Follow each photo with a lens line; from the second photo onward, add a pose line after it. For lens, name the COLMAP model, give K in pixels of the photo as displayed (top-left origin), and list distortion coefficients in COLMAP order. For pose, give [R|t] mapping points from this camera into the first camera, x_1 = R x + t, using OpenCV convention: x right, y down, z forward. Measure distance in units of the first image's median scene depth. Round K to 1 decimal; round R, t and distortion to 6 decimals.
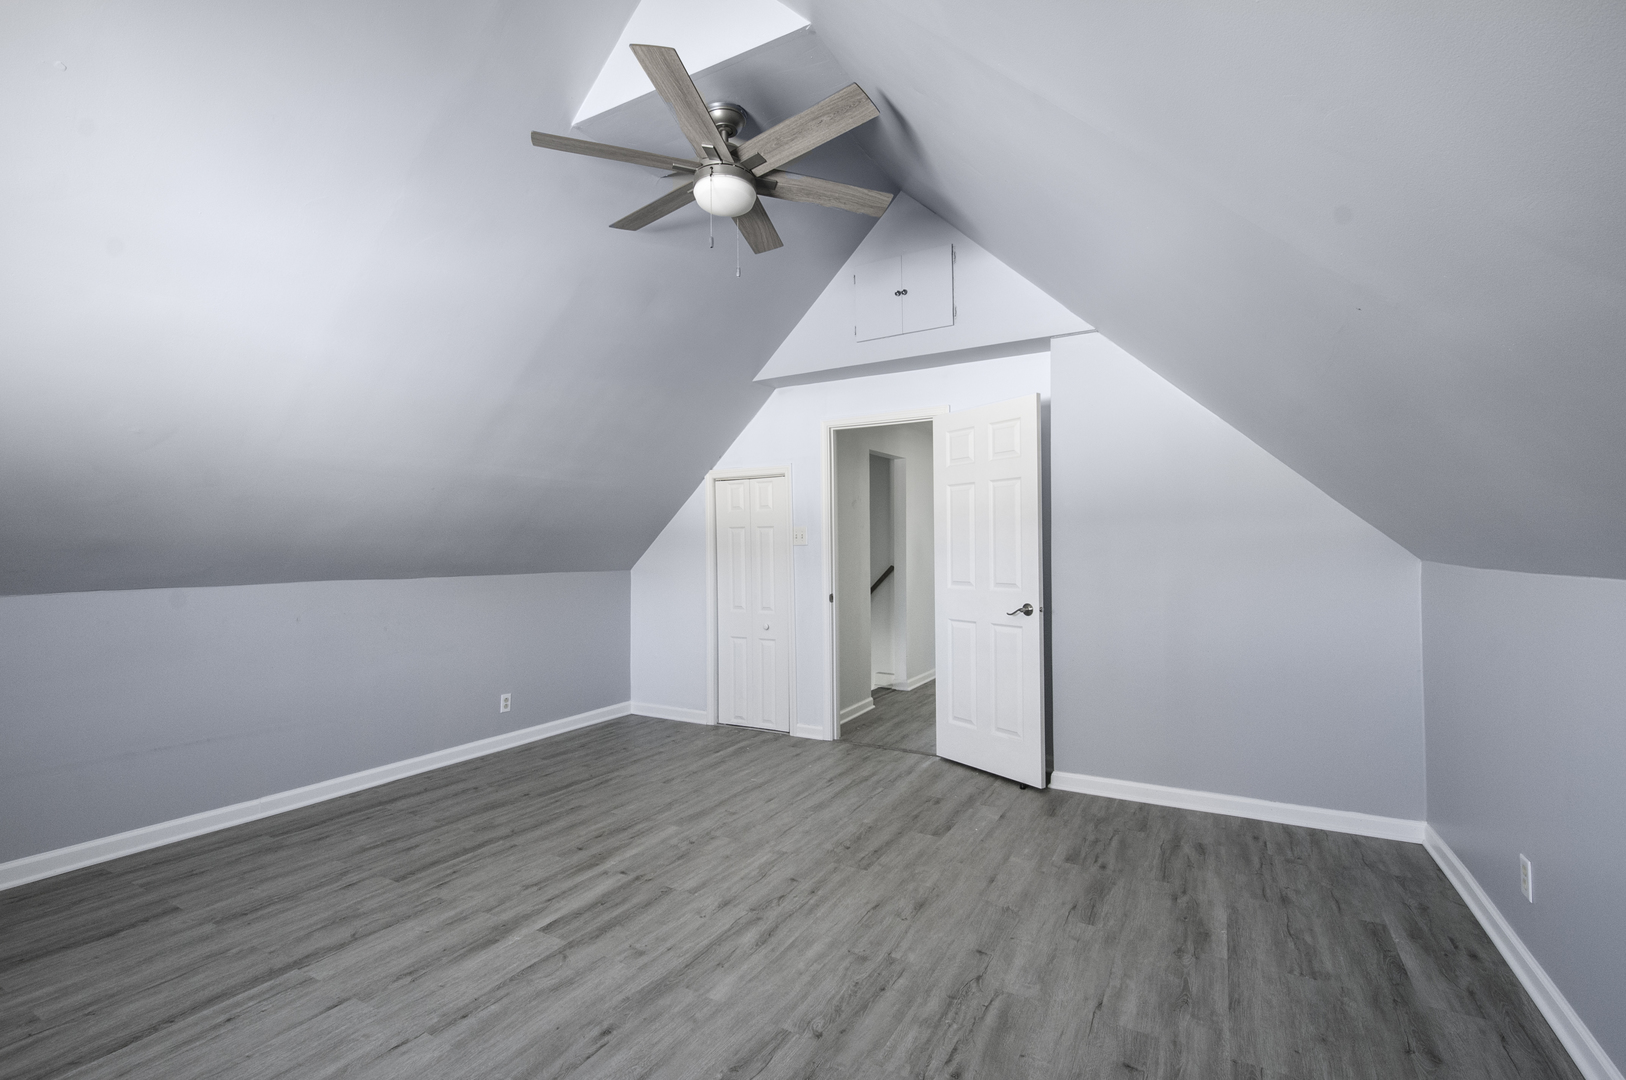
lens RADIAL K [[707.7, 0, 812.2], [0, 707.7, 549.0], [0, 0, 1]] dist [-0.005543, -0.000856]
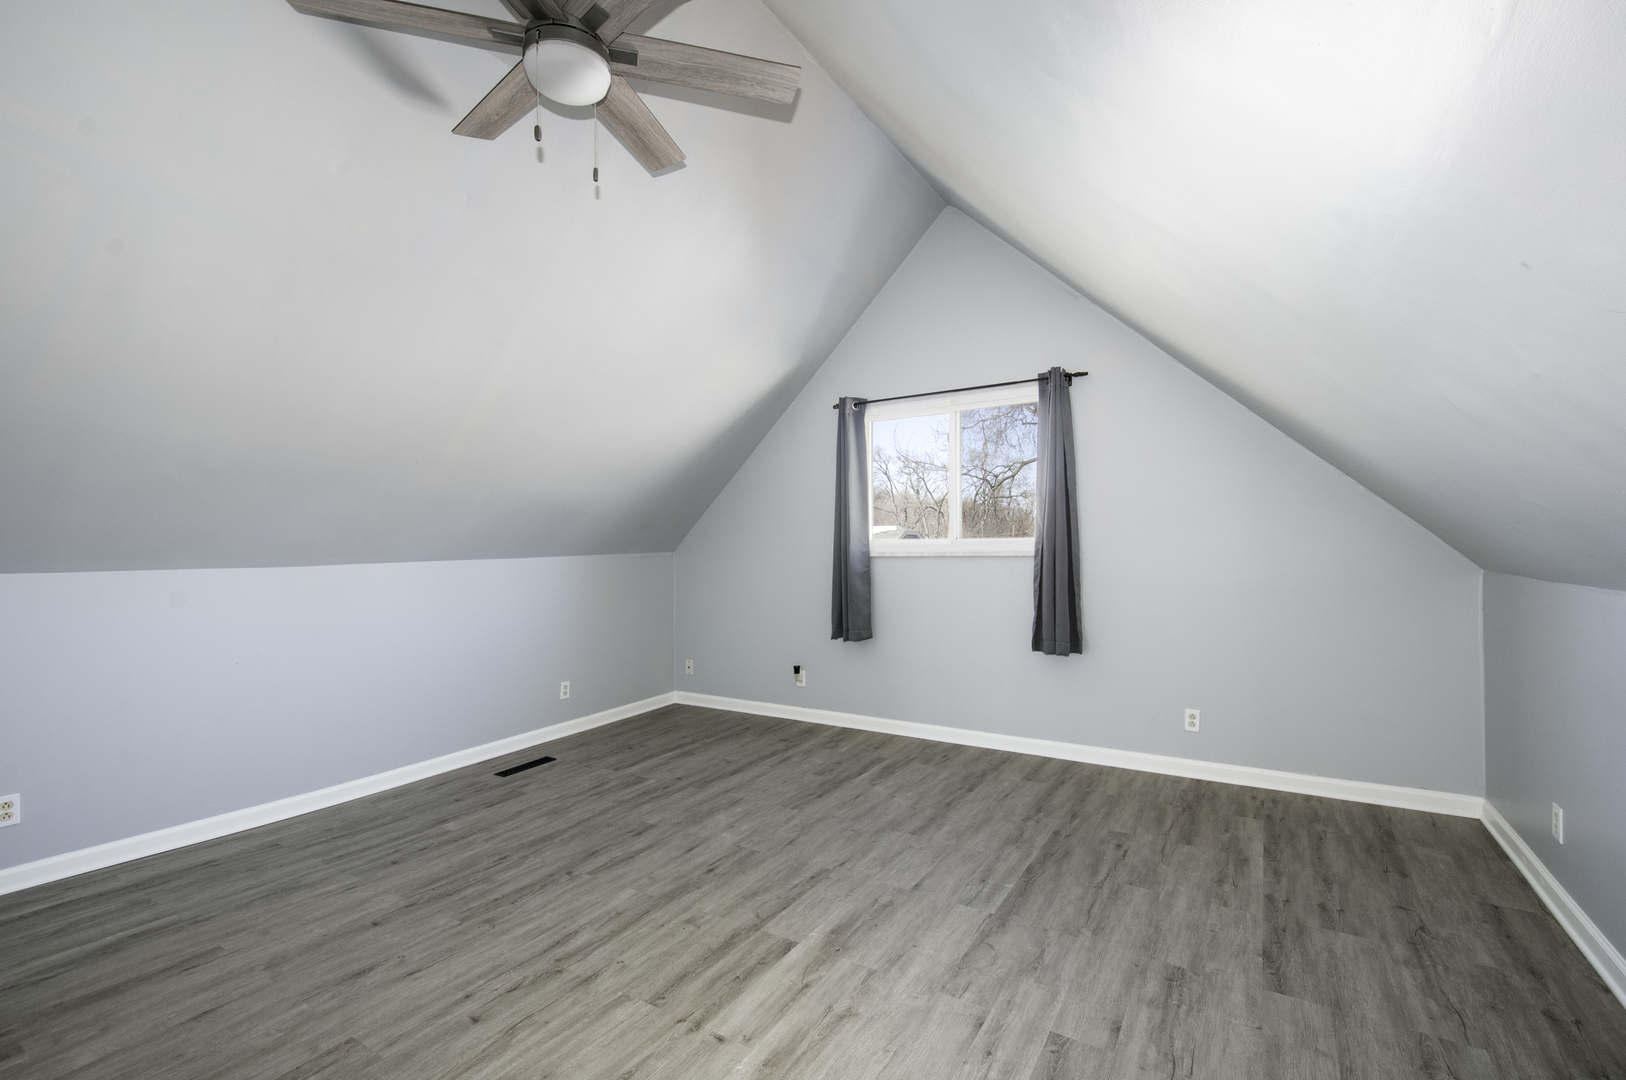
lens RADIAL K [[707.7, 0, 813.8], [0, 707.7, 546.0], [0, 0, 1]] dist [-0.005543, -0.000856]
pose [[-0.998861, 0.015650, 0.045066, -0.474694], [0.015390, 0.999863, -0.006109, 0.013194], [-0.045156, -0.005408, -0.998965, 2.004160]]
